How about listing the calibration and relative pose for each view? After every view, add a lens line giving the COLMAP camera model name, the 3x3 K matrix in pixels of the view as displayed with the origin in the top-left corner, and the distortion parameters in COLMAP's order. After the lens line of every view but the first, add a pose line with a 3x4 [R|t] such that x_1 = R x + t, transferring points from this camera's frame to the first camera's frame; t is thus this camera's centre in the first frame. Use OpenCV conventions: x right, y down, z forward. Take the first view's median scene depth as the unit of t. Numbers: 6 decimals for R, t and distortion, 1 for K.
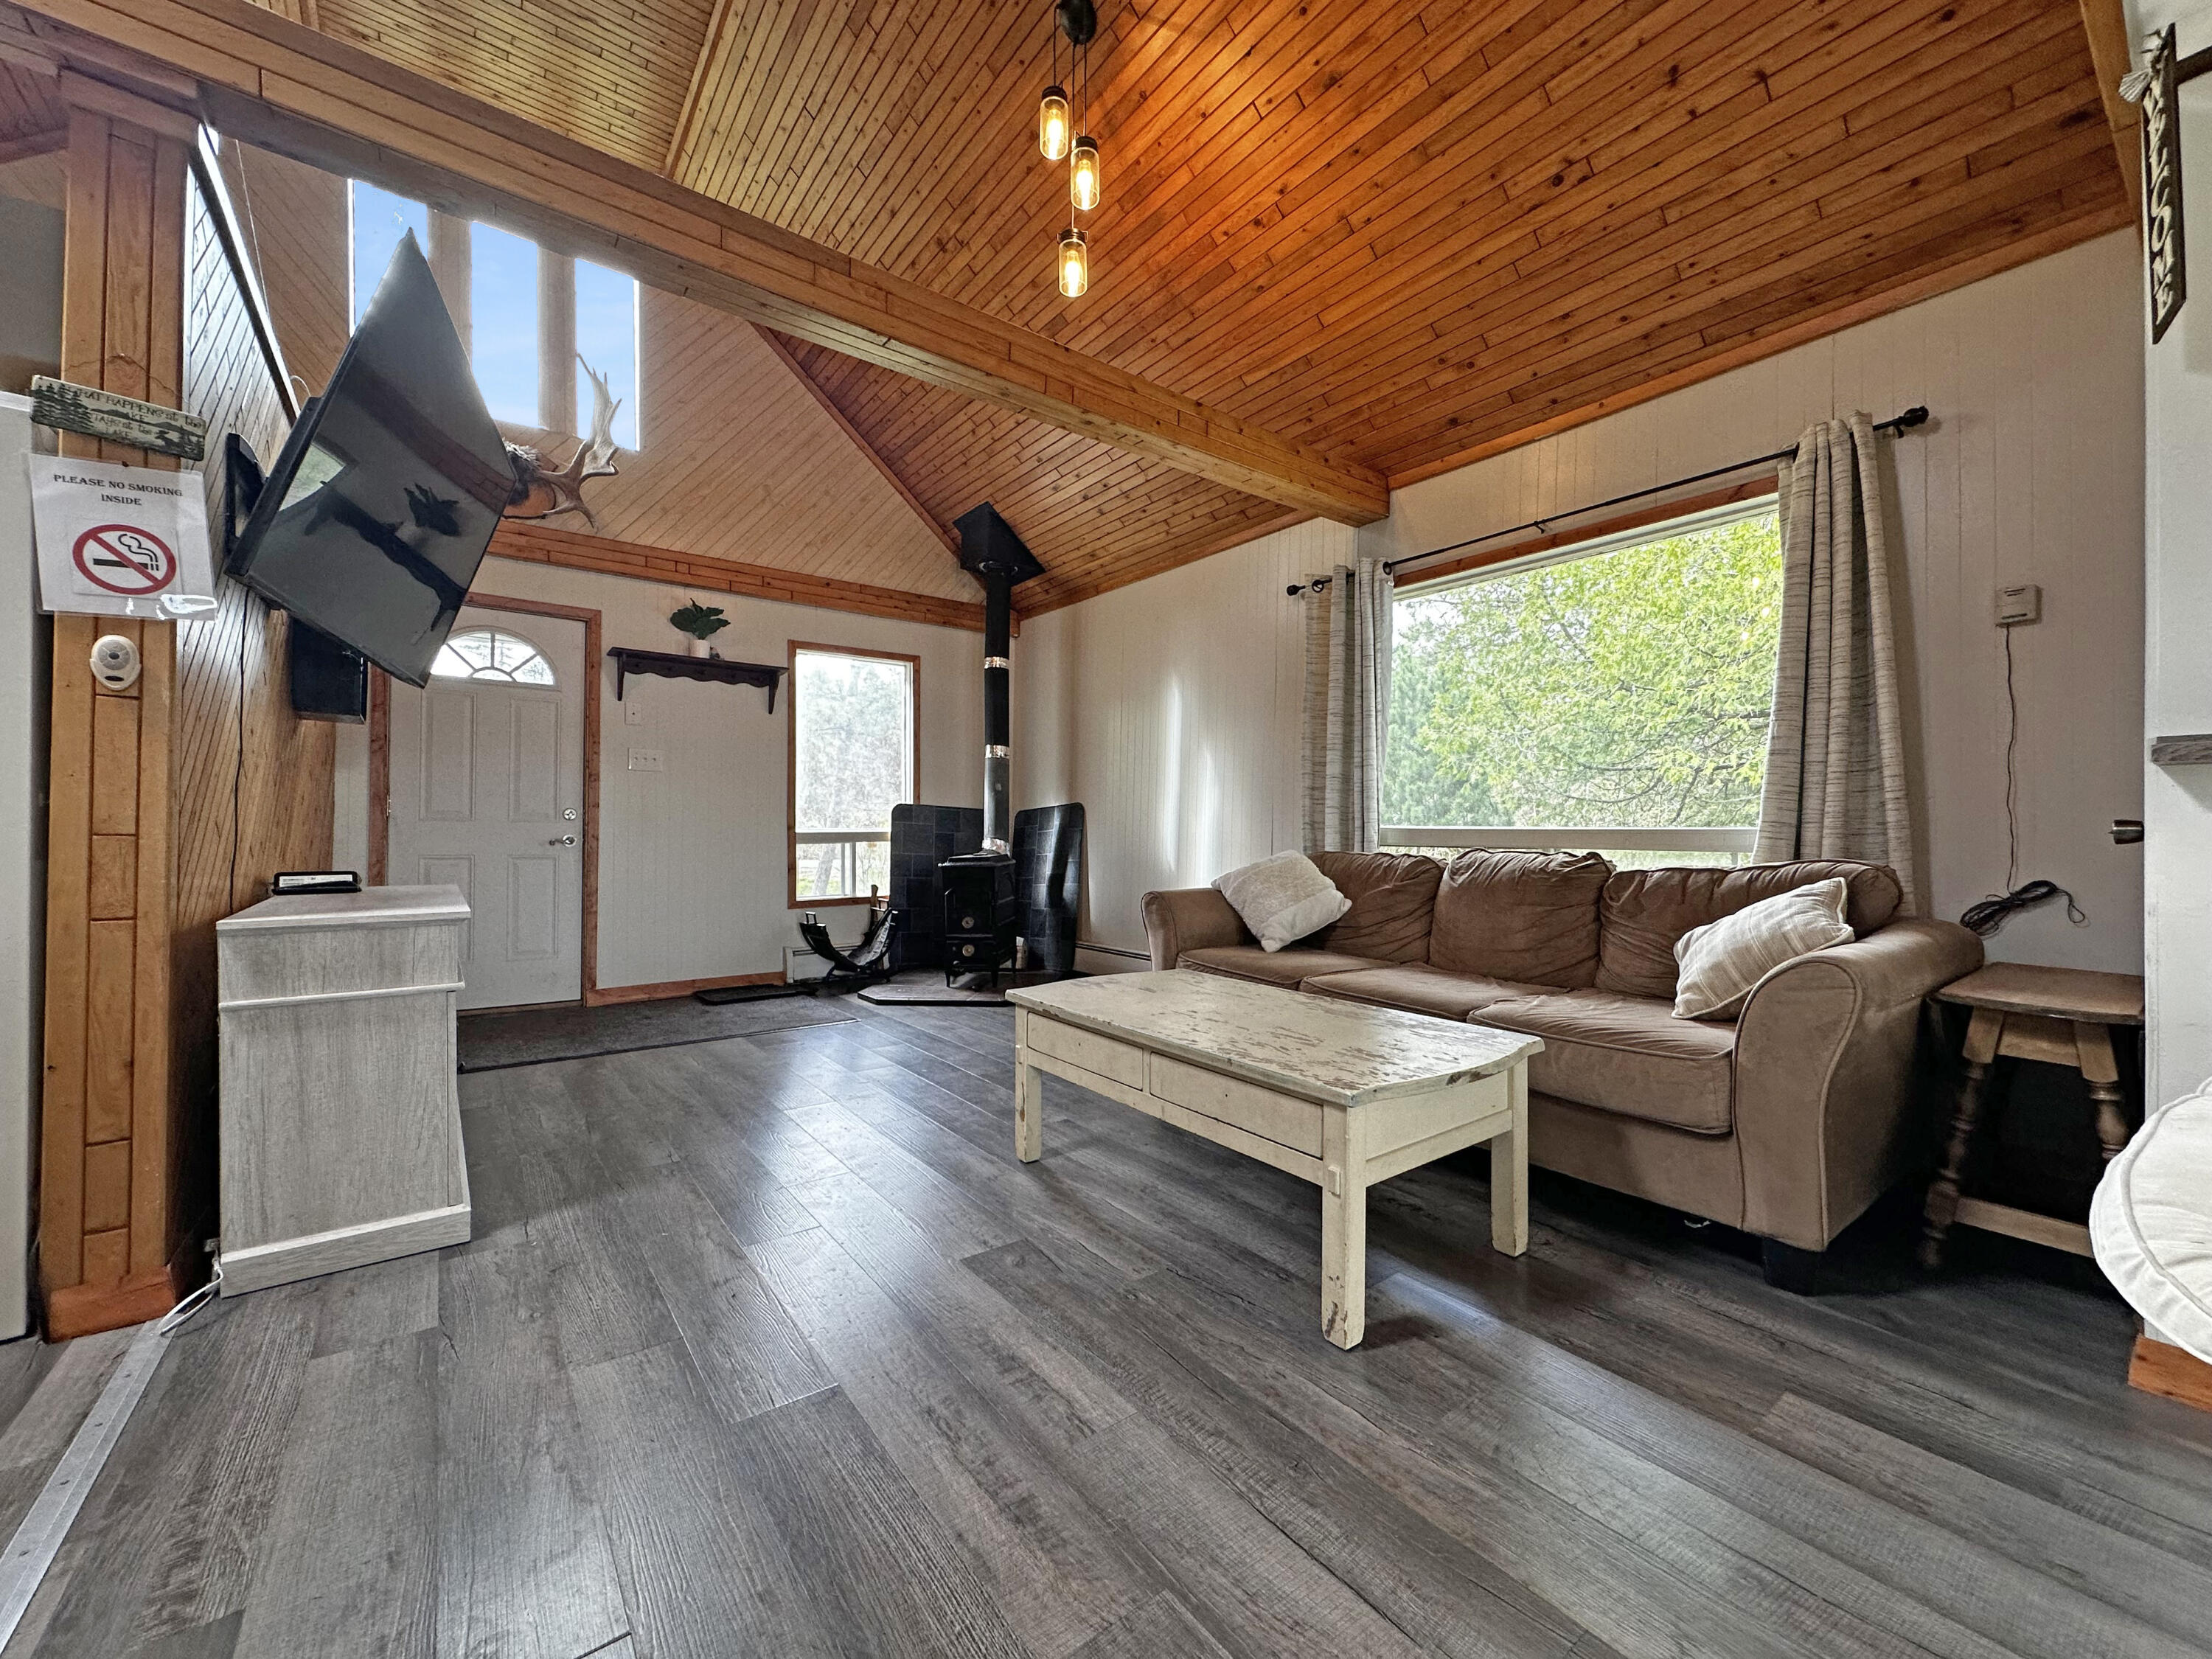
lens RADIAL K [[881.7, 0, 1106.0], [0, 881.7, 831.5], [0, 0, 1]] dist [0.002266, -0.000622]
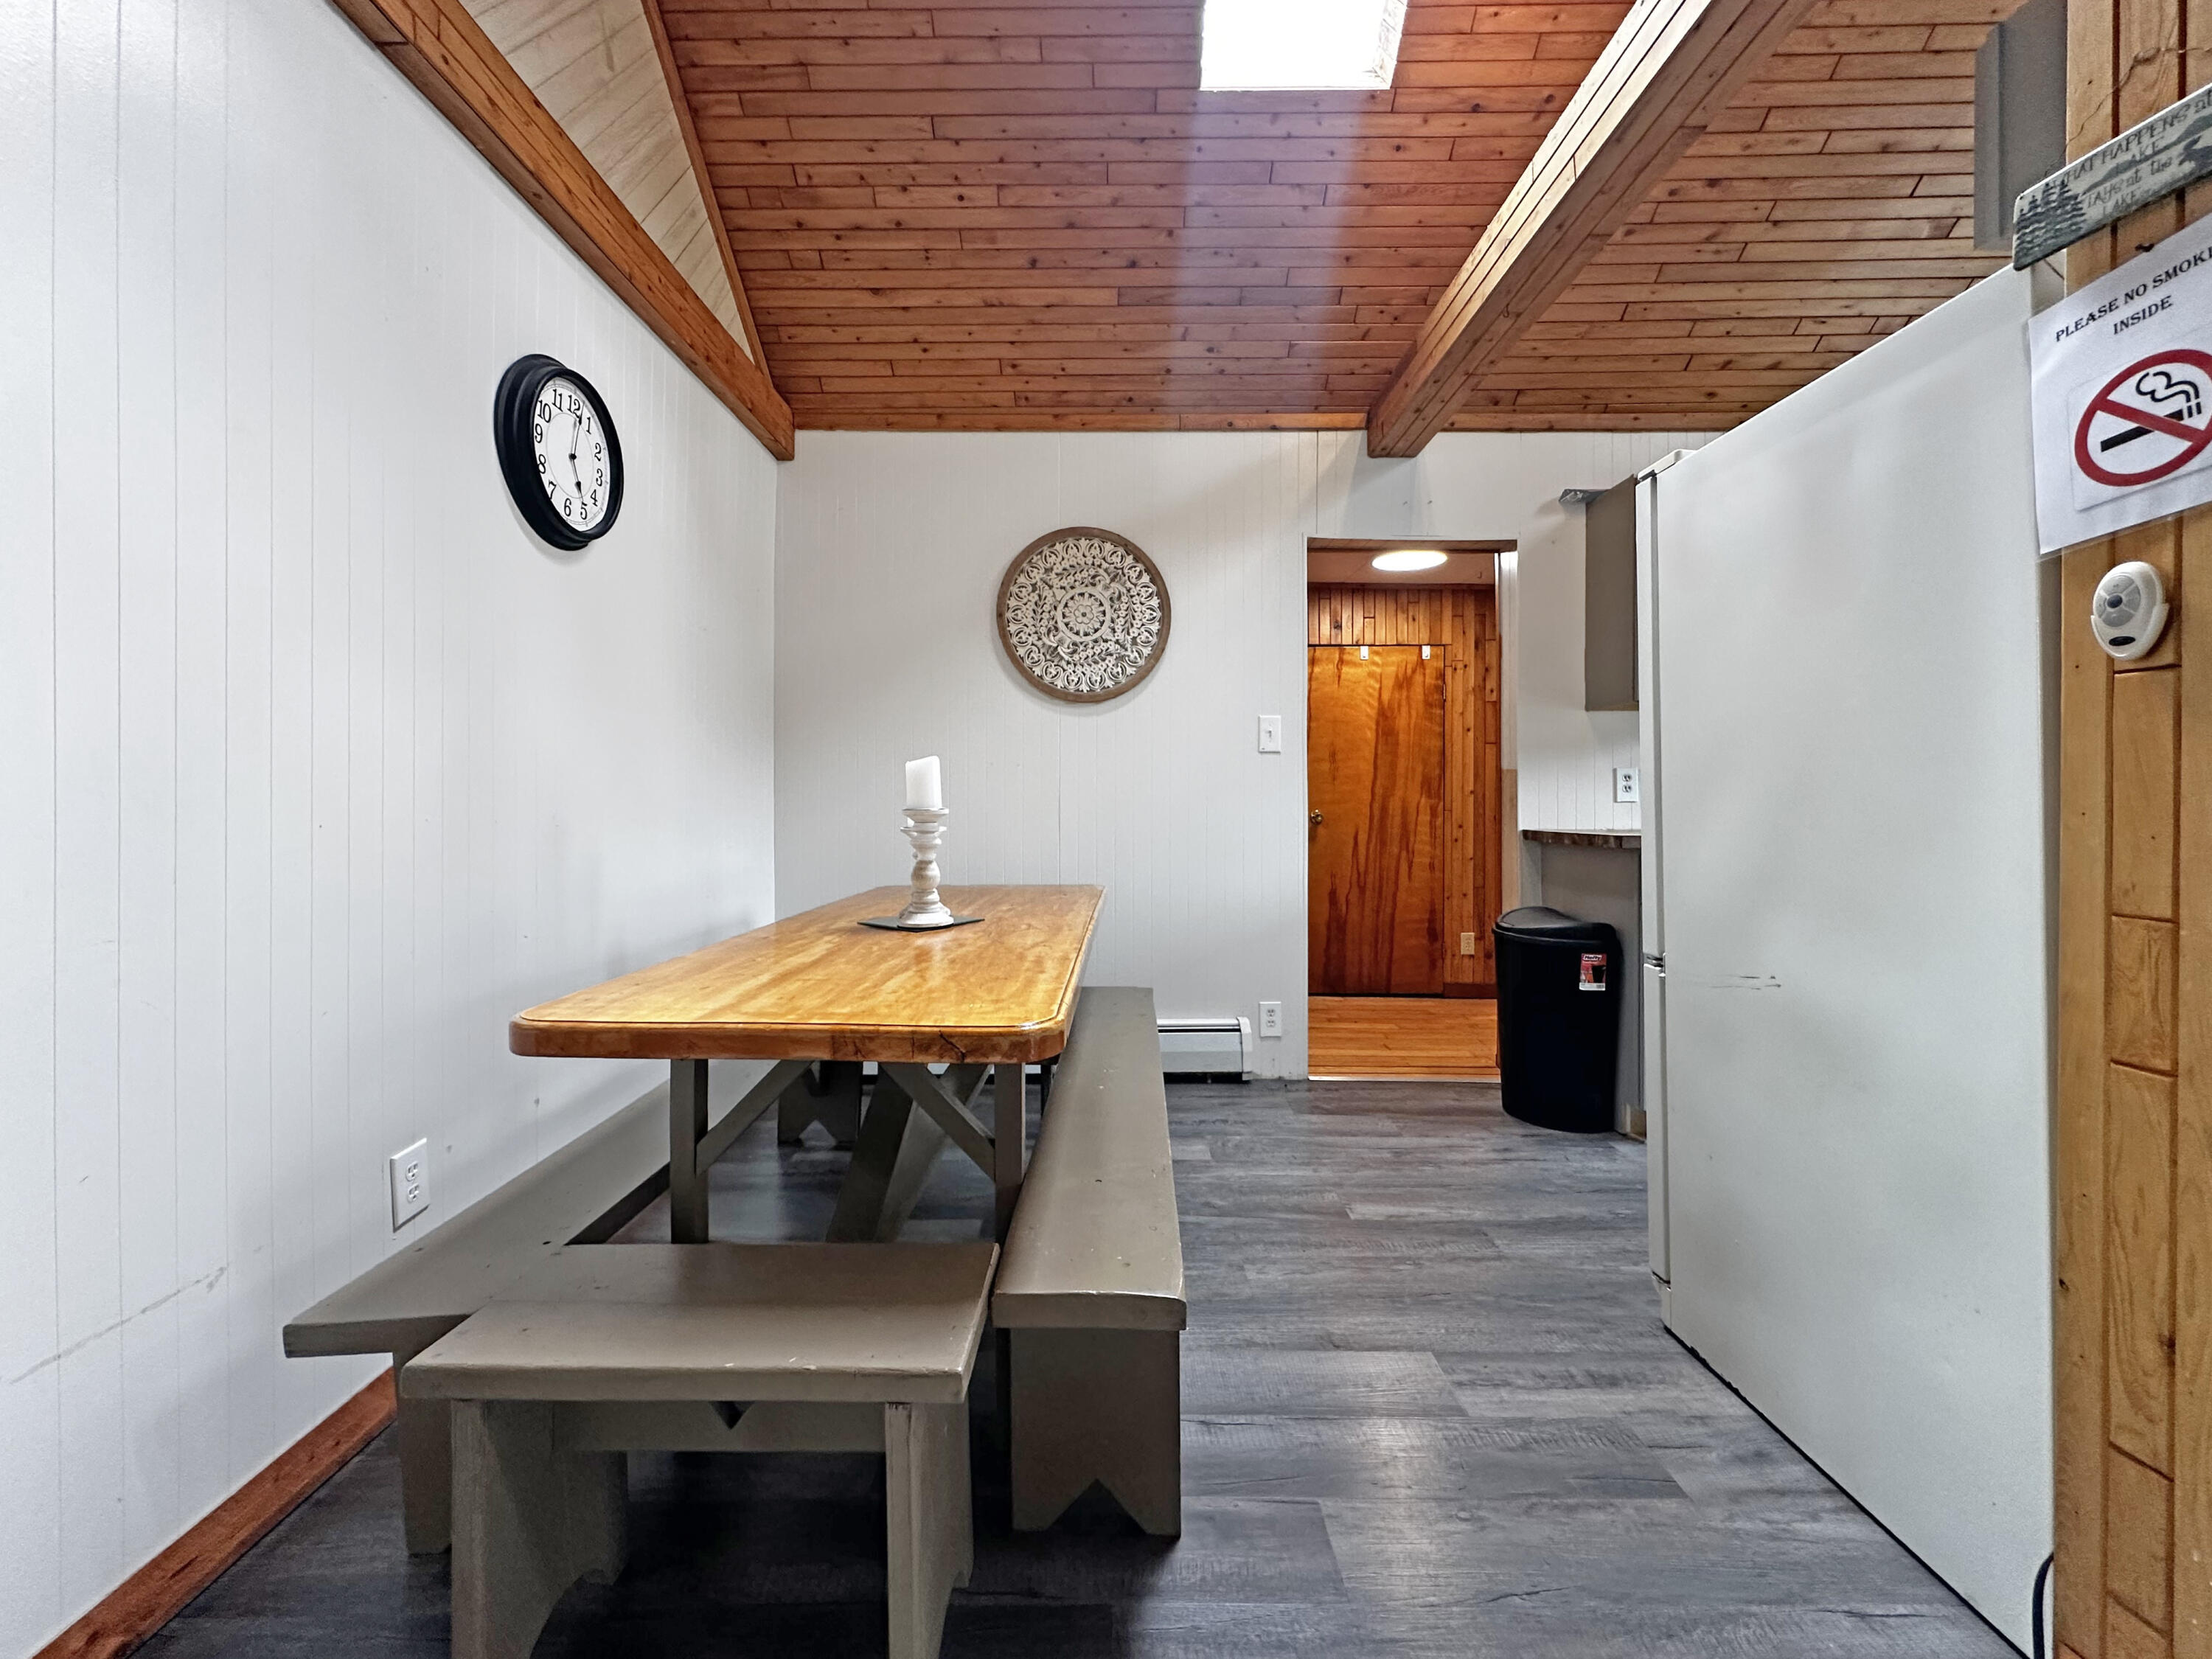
lens RADIAL K [[881.7, 0, 1099.8], [0, 881.7, 809.9], [0, 0, 1]] dist [0.002266, -0.000622]
pose [[-0.601369, 0.003012, -0.798966, -0.162110], [0.009947, 0.999944, -0.003717, -0.040715], [0.798910, -0.010182, -0.601365, 0.468668]]
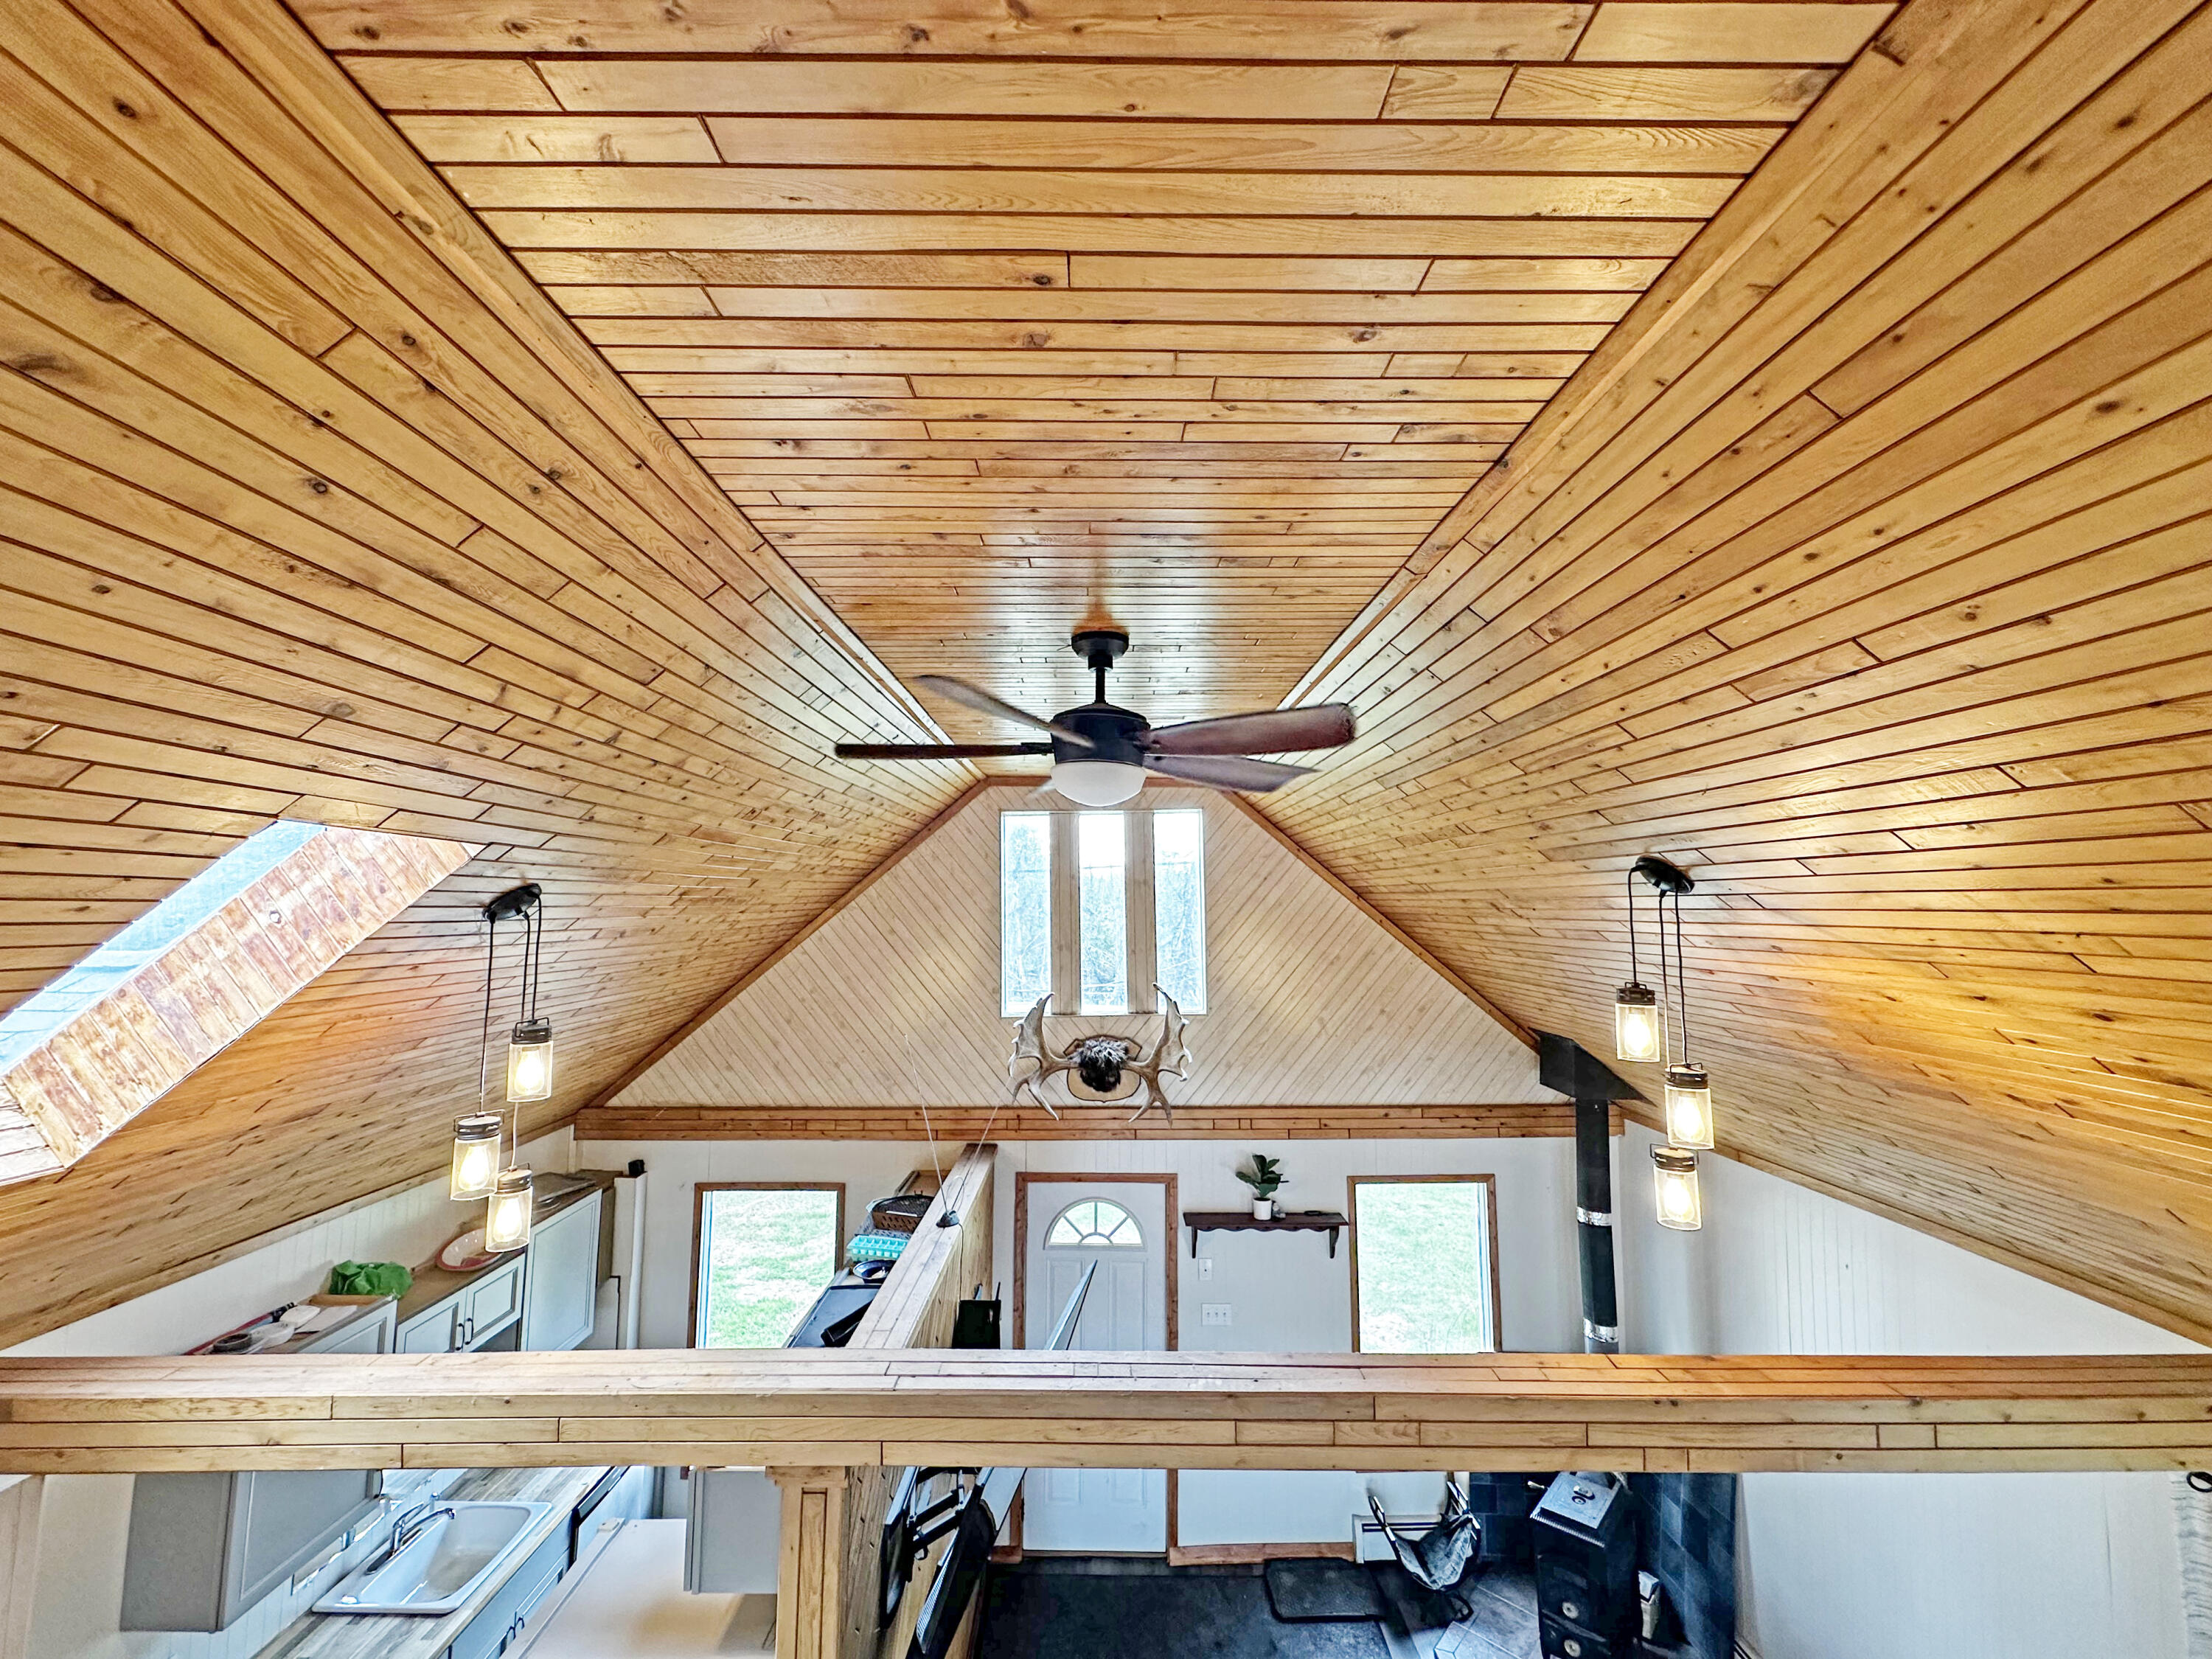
lens RADIAL K [[881.7, 0, 1102.2], [0, 881.7, 849.3], [0, 0, 1]] dist [0.002266, -0.000622]
pose [[0.800695, -0.054272, -0.596609, 0.037465], [0.007795, 0.996748, -0.080210, -0.950171], [0.599022, 0.059573, 0.798514, 0.094433]]
